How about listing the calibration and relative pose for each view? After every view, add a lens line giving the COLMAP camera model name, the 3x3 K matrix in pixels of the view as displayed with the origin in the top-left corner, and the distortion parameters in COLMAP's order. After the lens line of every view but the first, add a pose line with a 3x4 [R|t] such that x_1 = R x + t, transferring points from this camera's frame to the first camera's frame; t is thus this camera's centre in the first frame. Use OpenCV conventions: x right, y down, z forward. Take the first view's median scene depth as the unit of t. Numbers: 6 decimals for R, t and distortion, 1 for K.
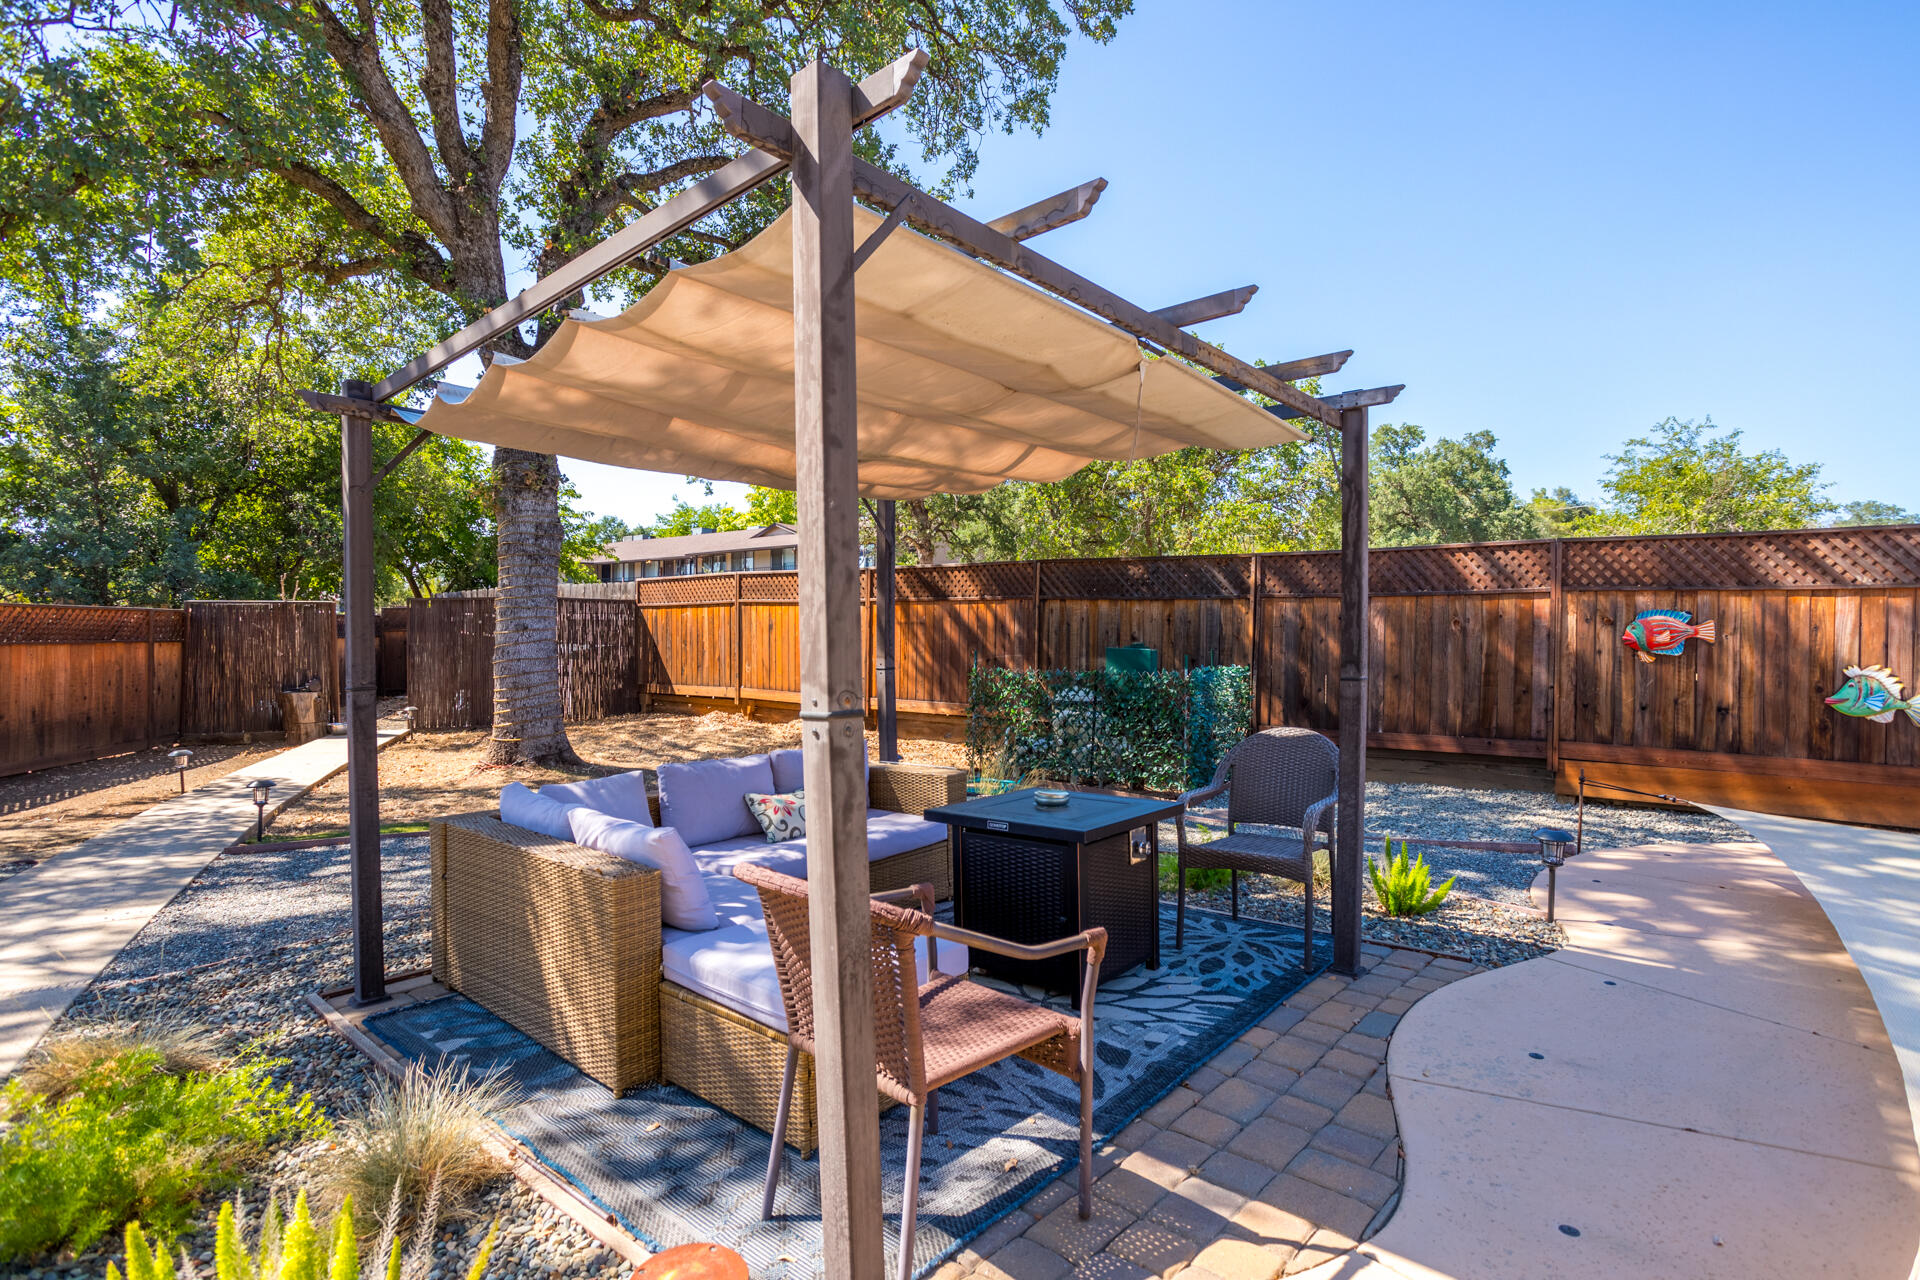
lens RADIAL K [[934.2, 0, 948.5], [0, 934.2, 632.7], [0, 0, 1]] dist [-0.056006, 0.041700]
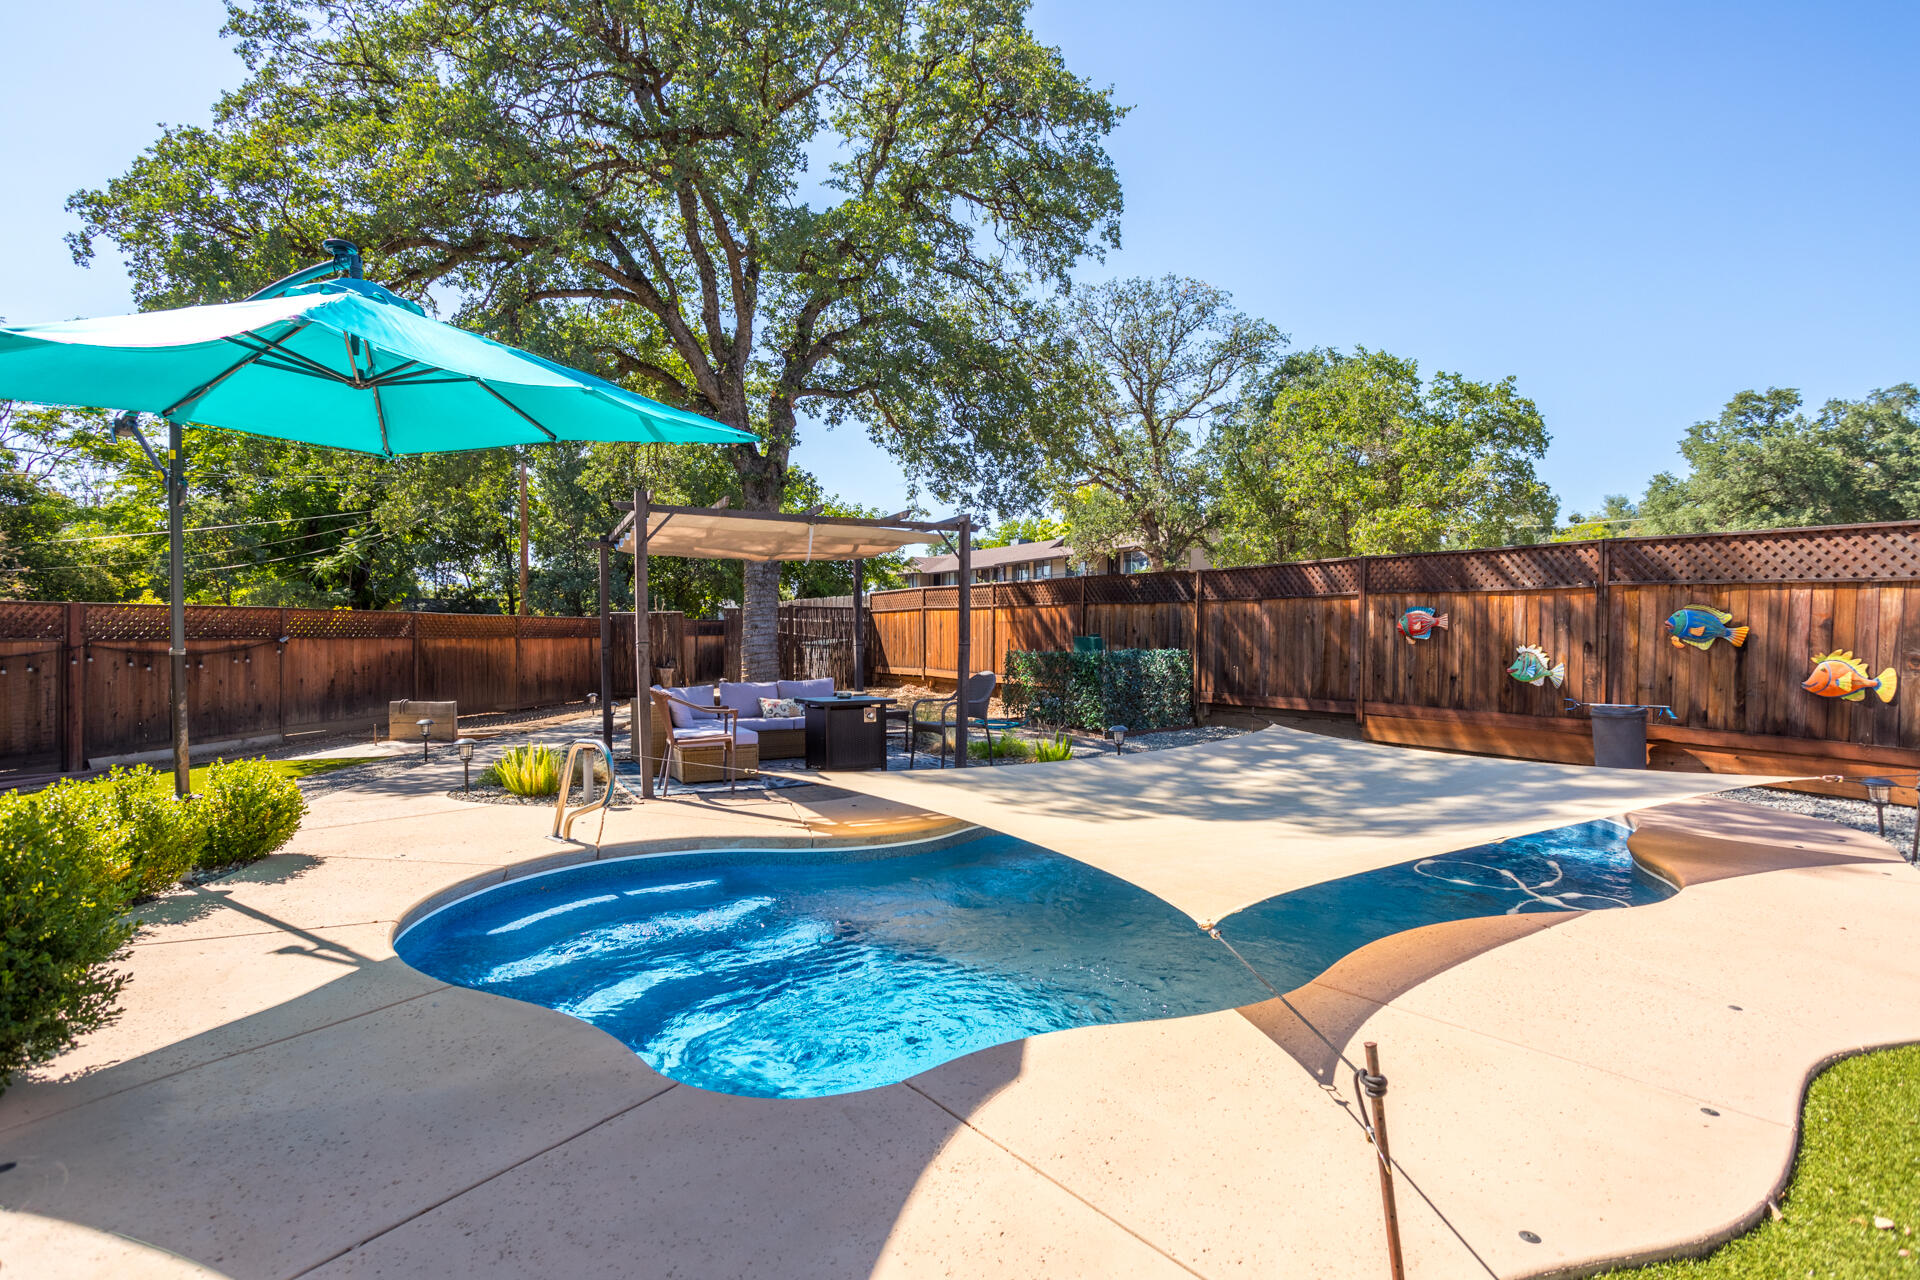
lens RADIAL K [[928.7, 0, 956.0], [0, 928.7, 628.6], [0, 0, 1]] dist [-0.054436, 0.032193]
pose [[0.929626, -0.007116, -0.368436, 0.579086], [0.005217, 0.999967, -0.006149, 0.012168], [0.368468, 0.003794, 0.929633, -0.503103]]
